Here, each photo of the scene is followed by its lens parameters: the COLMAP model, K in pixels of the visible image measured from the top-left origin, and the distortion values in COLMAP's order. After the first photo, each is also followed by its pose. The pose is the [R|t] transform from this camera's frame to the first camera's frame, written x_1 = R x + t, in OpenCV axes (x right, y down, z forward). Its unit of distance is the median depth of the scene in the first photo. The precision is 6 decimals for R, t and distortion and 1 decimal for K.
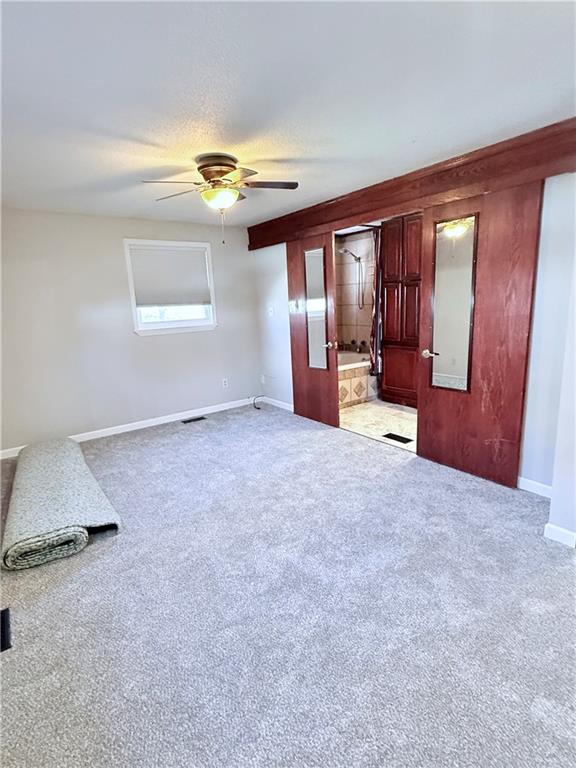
lens RADIAL K [[388.9, 0, 287.5], [0, 388.9, 383.4], [0, 0, 1]] dist [-0.000858, -0.001553]
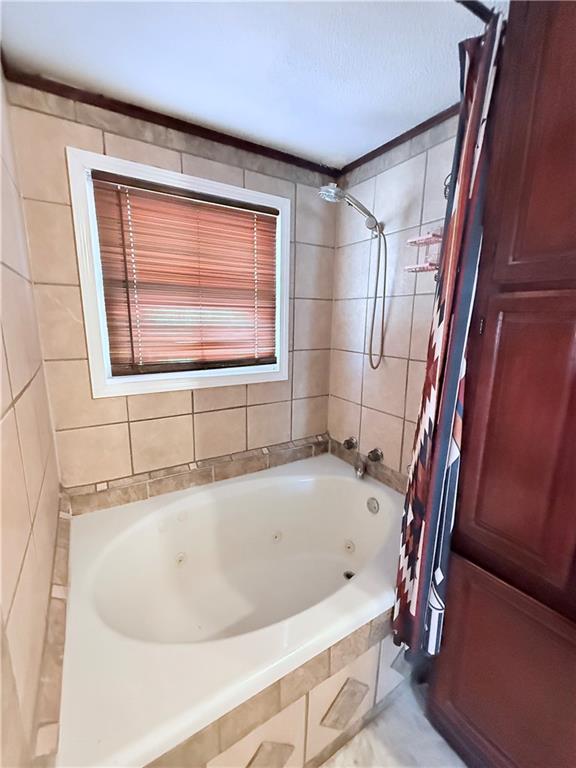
lens RADIAL K [[326.0, 0, 289.0], [0, 326.0, 384.2], [0, 0, 1]] dist [-0.001120, 0.001138]
pose [[0.995046, 0.075125, -0.065114, 0.148464], [-0.075895, 0.997071, -0.009431, -0.191178], [0.064215, 0.014326, 0.997833, 0.791300]]
